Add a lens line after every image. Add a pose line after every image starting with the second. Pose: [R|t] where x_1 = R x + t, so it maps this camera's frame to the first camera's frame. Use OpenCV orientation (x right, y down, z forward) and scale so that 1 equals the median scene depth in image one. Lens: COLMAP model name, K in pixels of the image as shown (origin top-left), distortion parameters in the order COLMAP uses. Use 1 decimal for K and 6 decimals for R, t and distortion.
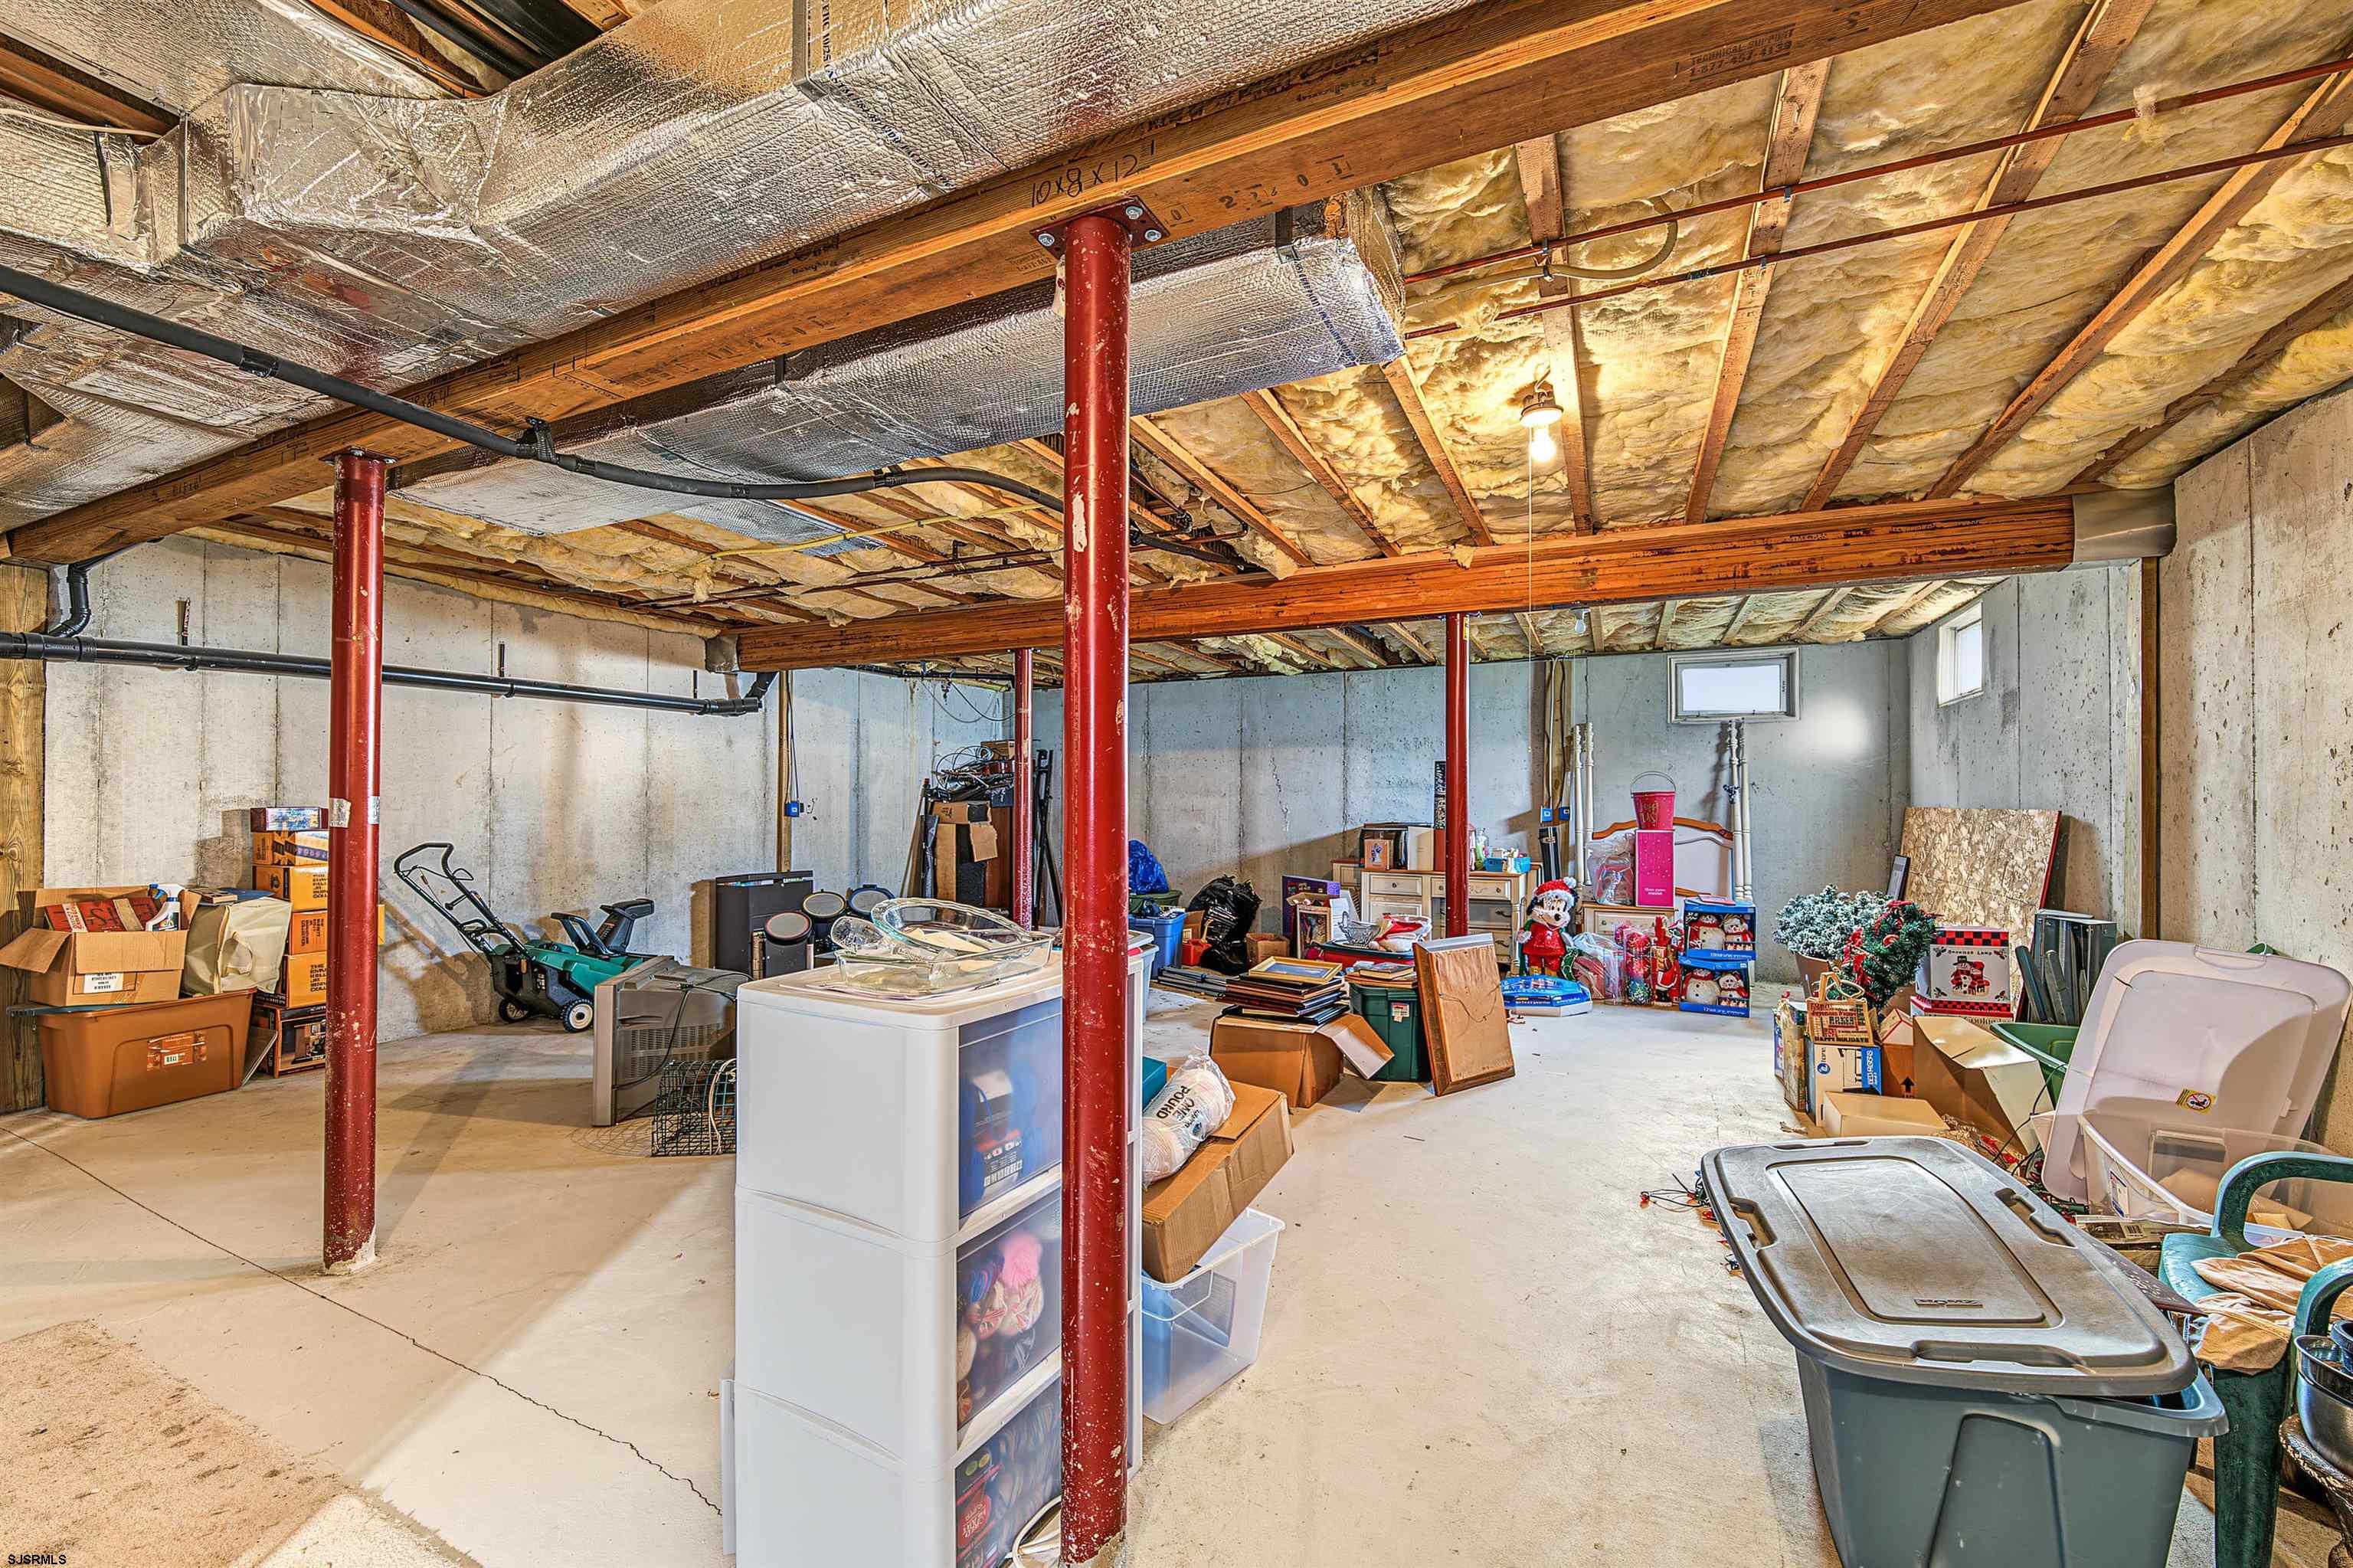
lens RADIAL K [[926.5, 0, 1166.2], [0, 926.5, 794.1], [0, 0, 1]] dist [-0.006692, -0.000756]
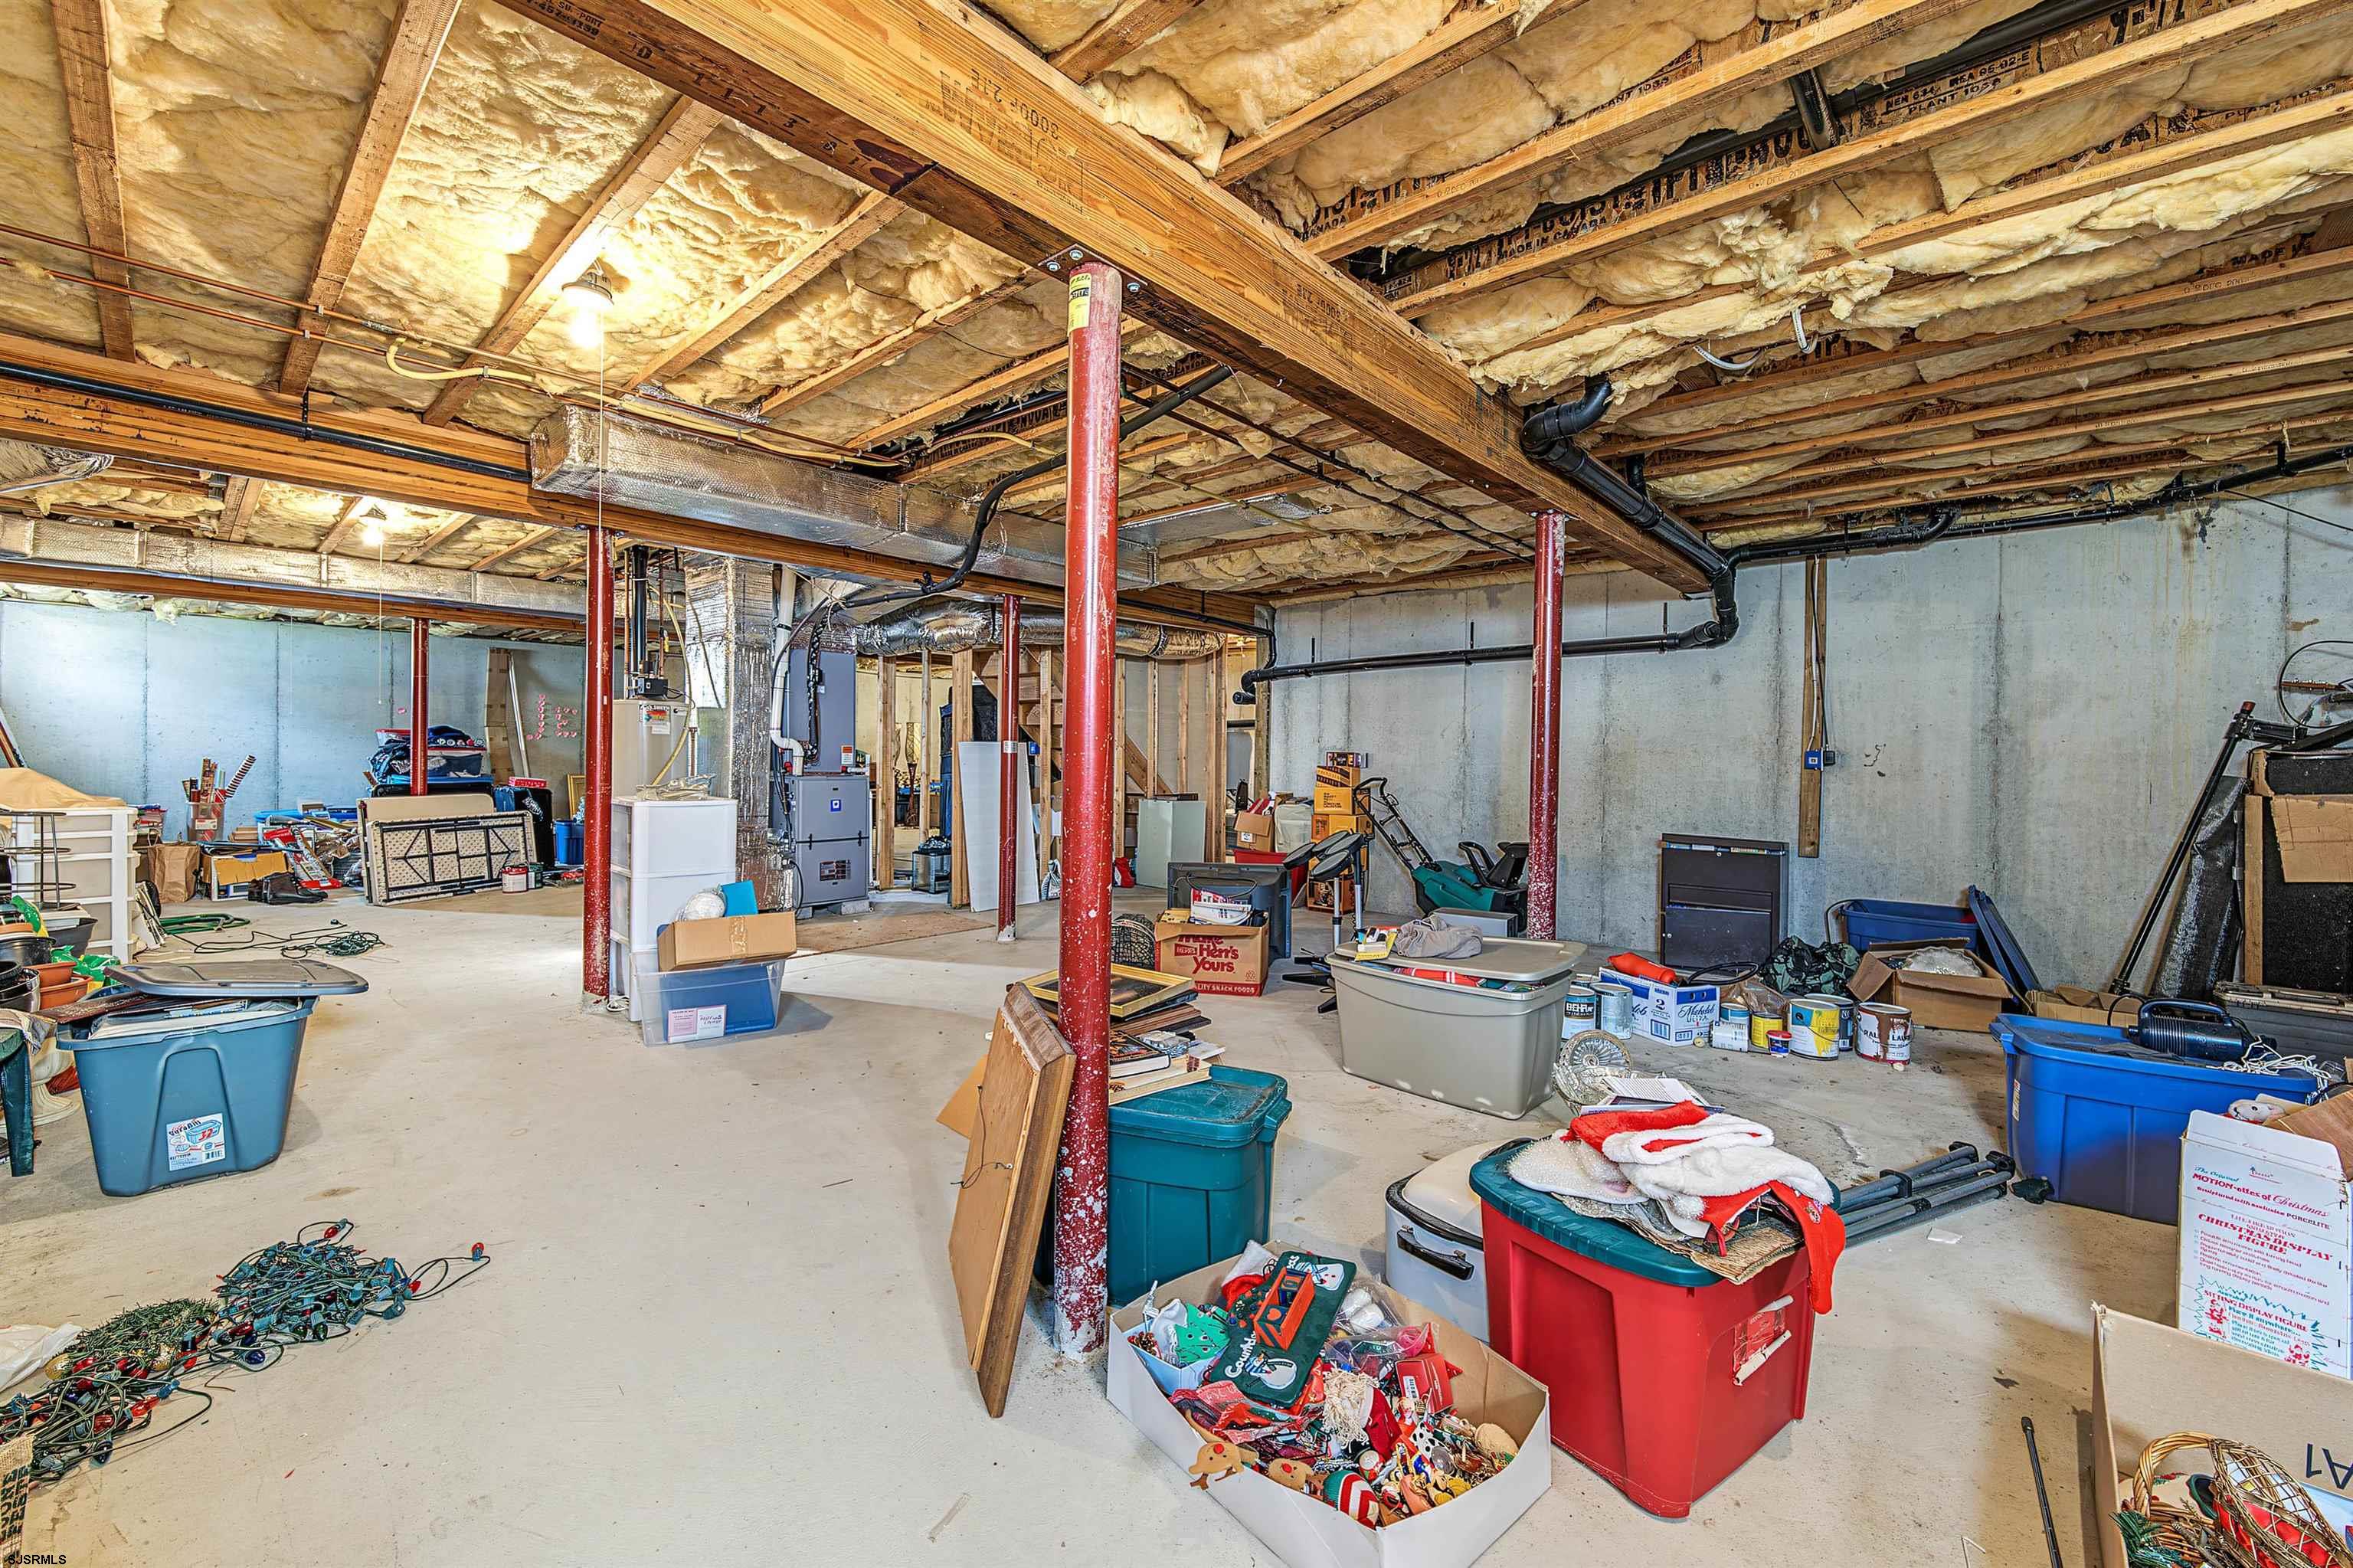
lens RADIAL K [[926.5, 0, 1162.8], [0, 926.5, 762.1], [0, 0, 1]] dist [-0.006692, -0.000756]
pose [[-0.281629, 0.004144, -0.959514, 0.595182], [0.000474, 0.999991, 0.004180, 0.020242], [0.959523, 0.000722, -0.281628, 0.954818]]
